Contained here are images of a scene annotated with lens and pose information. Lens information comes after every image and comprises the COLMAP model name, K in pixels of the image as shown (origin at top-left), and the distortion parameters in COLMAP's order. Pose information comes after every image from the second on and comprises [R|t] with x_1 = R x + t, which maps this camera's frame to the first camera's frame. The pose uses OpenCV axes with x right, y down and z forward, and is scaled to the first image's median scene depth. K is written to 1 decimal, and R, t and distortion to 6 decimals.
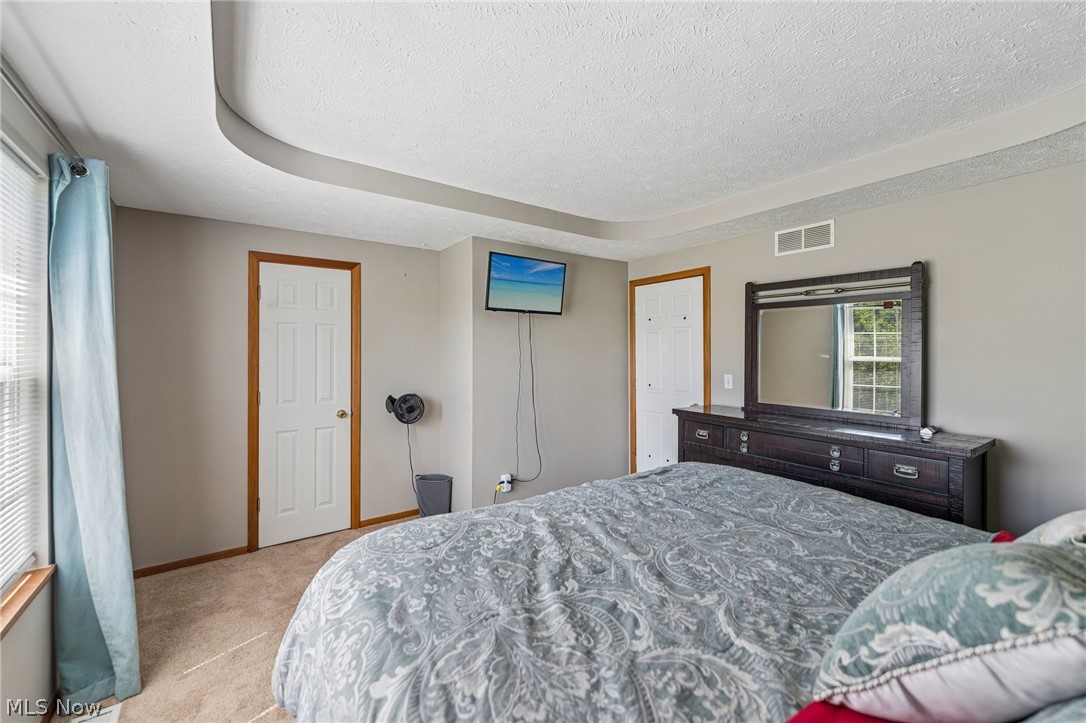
lens RADIAL K [[438.9, 0, 542.3], [0, 438.9, 350.2], [0, 0, 1]] dist [-0.000578, -0.000135]
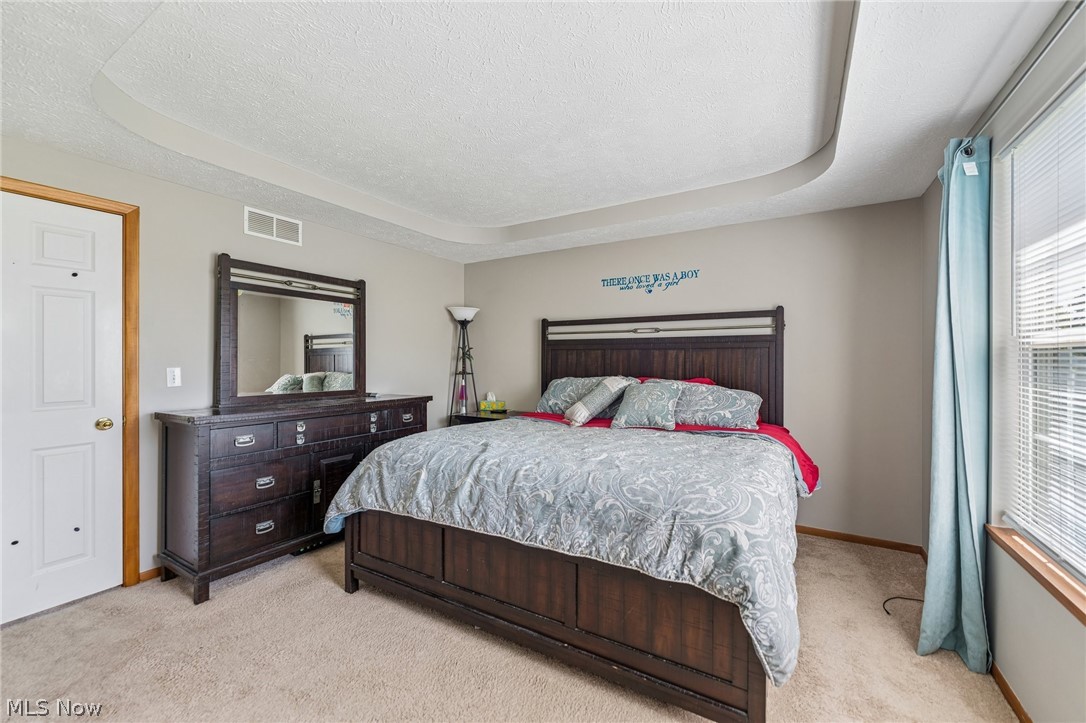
lens RADIAL K [[430.3, 0, 537.5], [0, 430.3, 360.6], [0, 0, 1]] dist [-0.010477, -0.000069]
pose [[-0.388434, -0.004643, 0.921465, -0.547371], [-0.000111, 0.999988, 0.004992, 0.046488], [-0.921476, 0.001837, -0.388430, 0.836430]]
